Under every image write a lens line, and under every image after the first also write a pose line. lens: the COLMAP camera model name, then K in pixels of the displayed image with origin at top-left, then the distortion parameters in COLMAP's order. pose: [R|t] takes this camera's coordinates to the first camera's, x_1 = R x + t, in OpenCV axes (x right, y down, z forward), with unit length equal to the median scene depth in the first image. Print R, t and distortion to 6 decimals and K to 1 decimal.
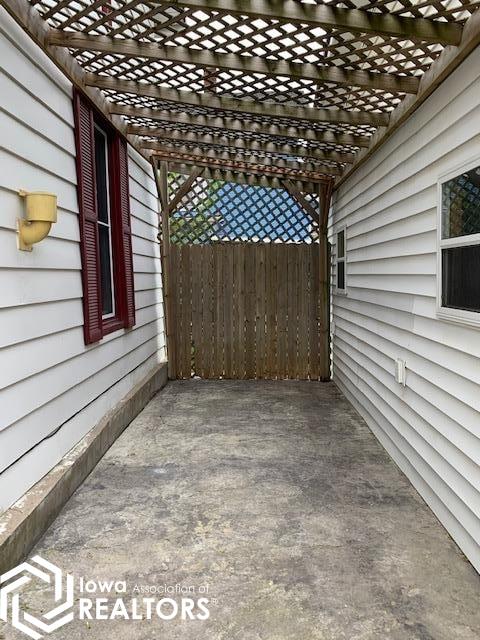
lens RADIAL K [[499.9, 0, 240.0], [0, 499.9, 320.0], [0, 0, 1]] dist [0.084994, -0.084458]
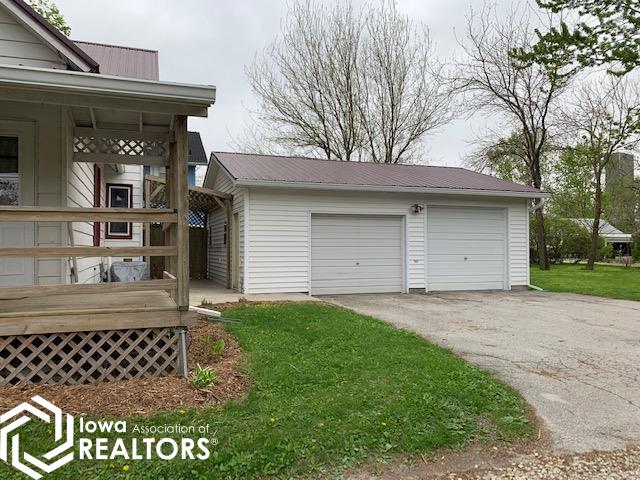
lens RADIAL K [[499.9, 0, 320.0], [0, 499.9, 240.0], [0, 0, 1]] dist [0.084994, -0.084458]
pose [[0.917733, 0.032889, 0.395833, -0.429628], [0.011194, 0.994028, -0.108546, 0.265570], [-0.397040, 0.104047, 0.911885, -2.192411]]
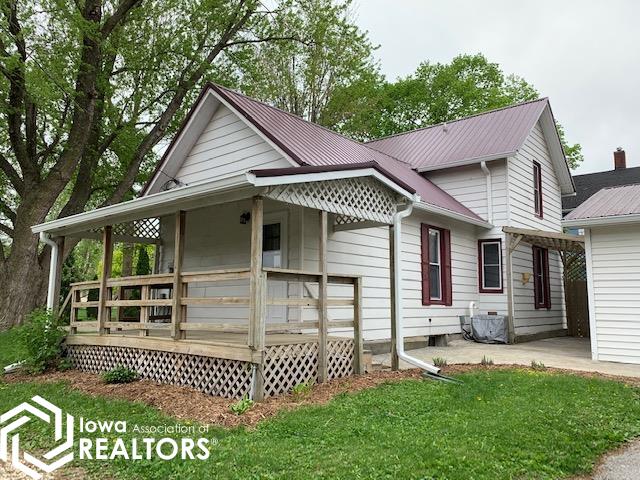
lens RADIAL K [[499.9, 0, 320.0], [0, 499.9, 240.0], [0, 0, 1]] dist [0.084994, -0.084458]
pose [[0.785429, -0.045287, -0.617293, 0.546559], [-0.082057, 0.980898, -0.176369, 0.236564], [0.613488, 0.189178, 0.766710, -2.061799]]
